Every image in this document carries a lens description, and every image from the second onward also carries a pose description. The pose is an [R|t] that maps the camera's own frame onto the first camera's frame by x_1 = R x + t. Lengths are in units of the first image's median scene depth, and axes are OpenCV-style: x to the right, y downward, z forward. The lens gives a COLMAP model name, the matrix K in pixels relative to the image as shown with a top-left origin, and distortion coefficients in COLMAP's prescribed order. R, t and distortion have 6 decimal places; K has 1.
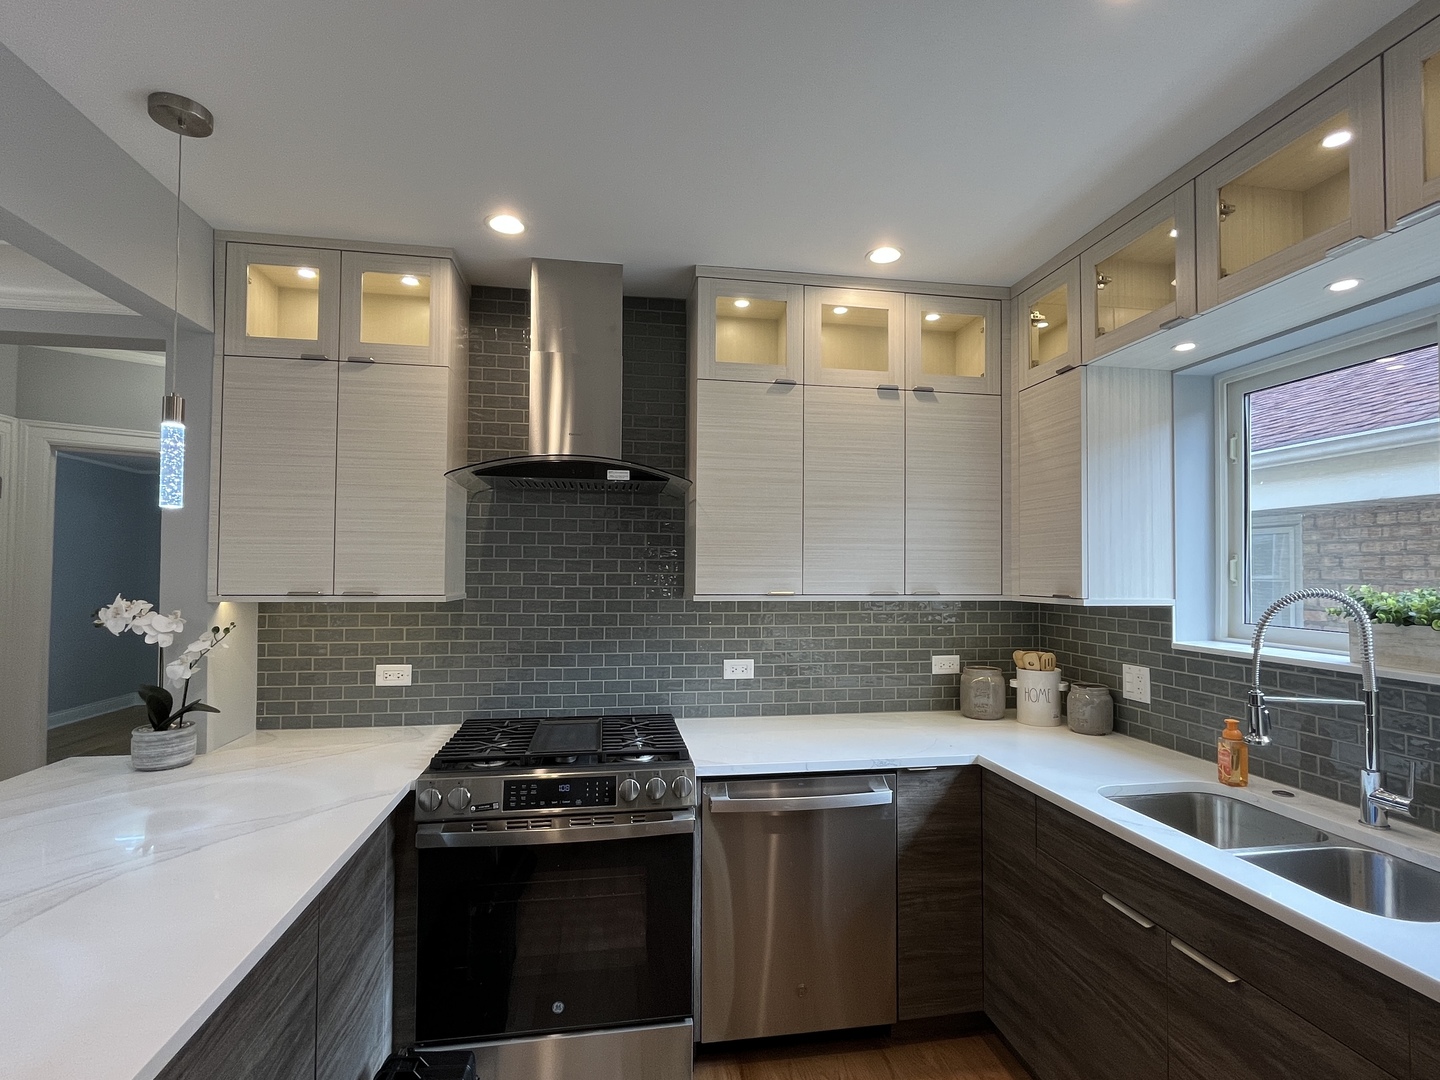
lens RADIAL K [[698.0, 0, 726.2], [0, 698.0, 553.5], [0, 0, 1]] dist [0.001755, -0.000040]
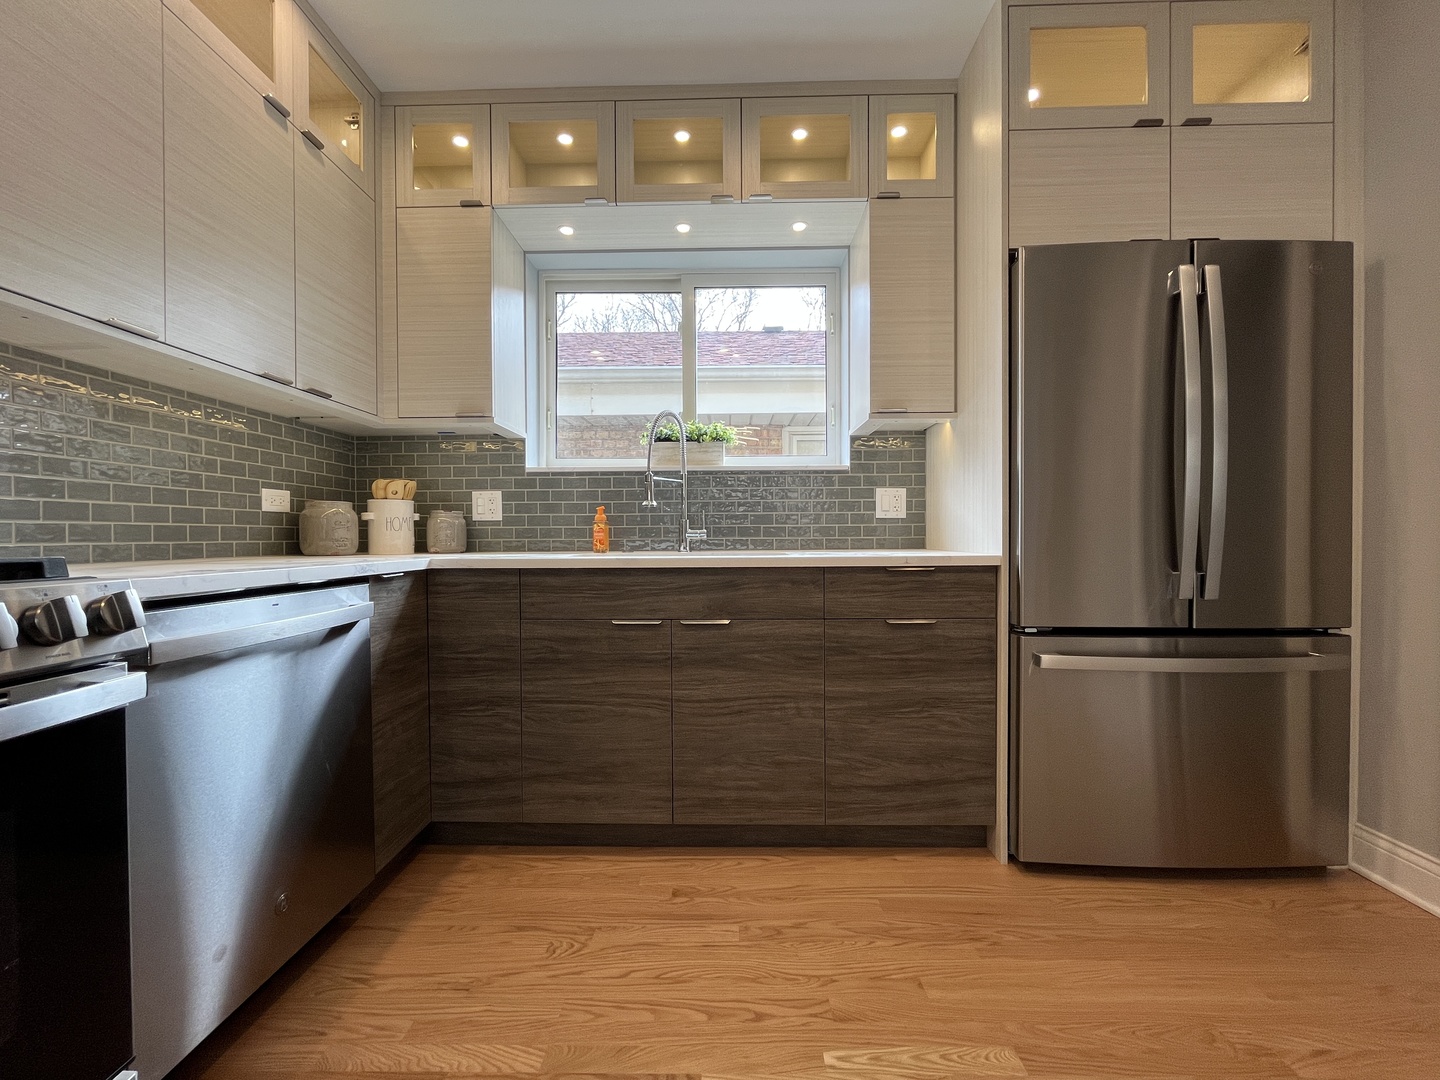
lens RADIAL K [[584.2, 0, 716.6], [0, 584.2, 544.7], [0, 0, 1]] dist [0.000563, -0.000665]
pose [[0.194167, -0.018016, 0.980803, -0.305226], [-0.020546, 0.999537, 0.022428, 0.213966], [-0.980753, -0.024506, 0.193707, 0.406452]]
